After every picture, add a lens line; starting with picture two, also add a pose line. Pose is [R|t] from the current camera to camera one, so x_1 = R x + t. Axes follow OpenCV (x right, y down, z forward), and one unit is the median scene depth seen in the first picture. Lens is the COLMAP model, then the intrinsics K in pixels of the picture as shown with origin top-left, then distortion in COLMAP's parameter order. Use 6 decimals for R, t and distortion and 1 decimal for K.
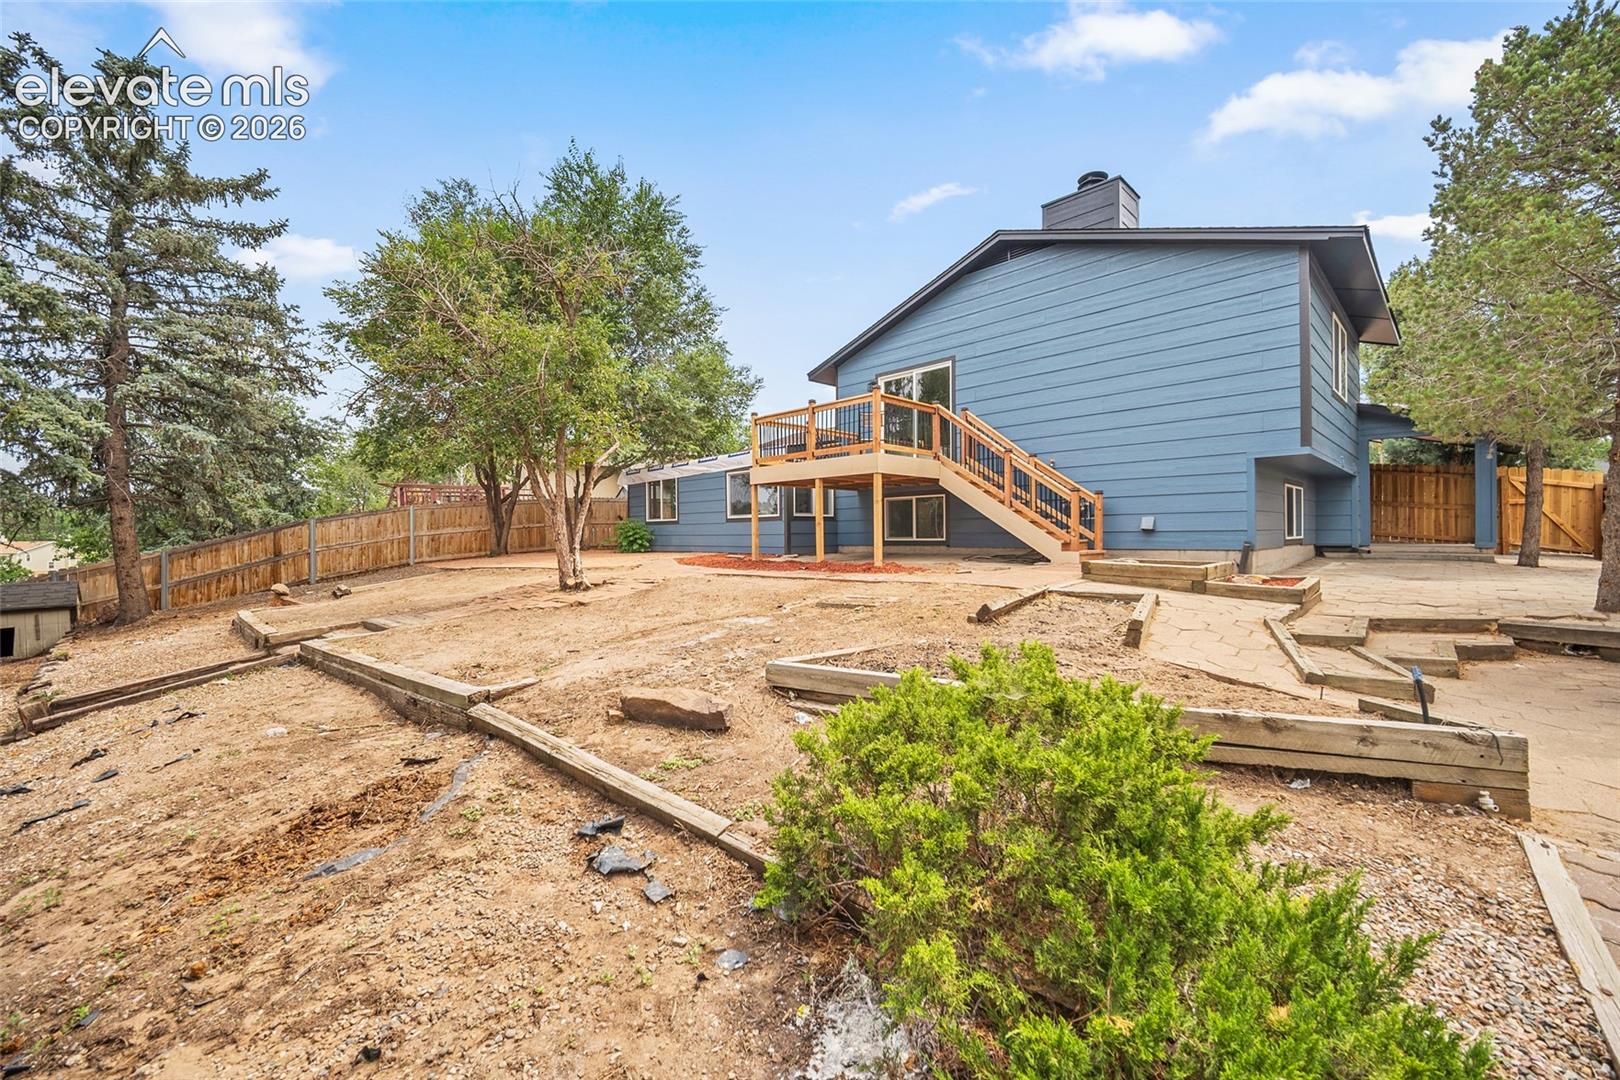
lens RADIAL K [[639.0, 0, 806.2], [0, 639.0, 535.8], [0, 0, 1]] dist [-0.003057, 0.002432]
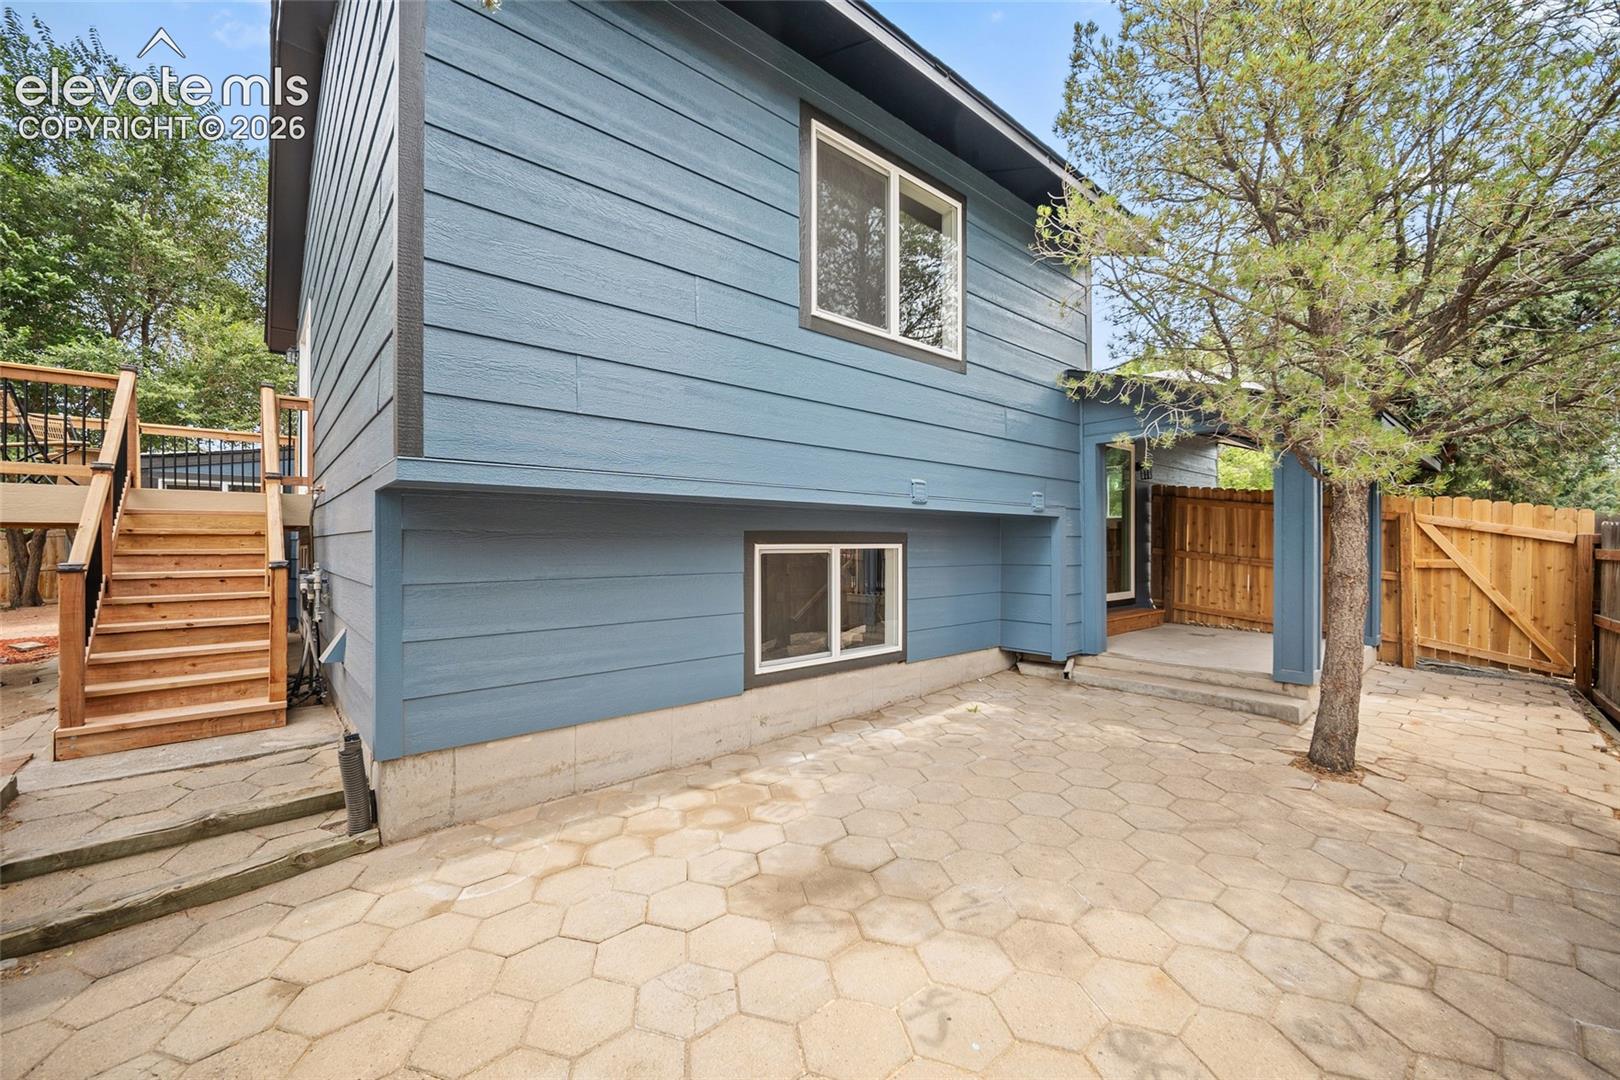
lens RADIAL K [[639.0, 0, 819.6], [0, 639.0, 543.1], [0, 0, 1]] dist [-0.003057, 0.002432]
pose [[0.998478, 0.007013, -0.054697, 0.669159], [-0.007425, 0.999945, -0.007340, -0.065072], [0.054643, 0.007735, 0.998476, 0.472284]]
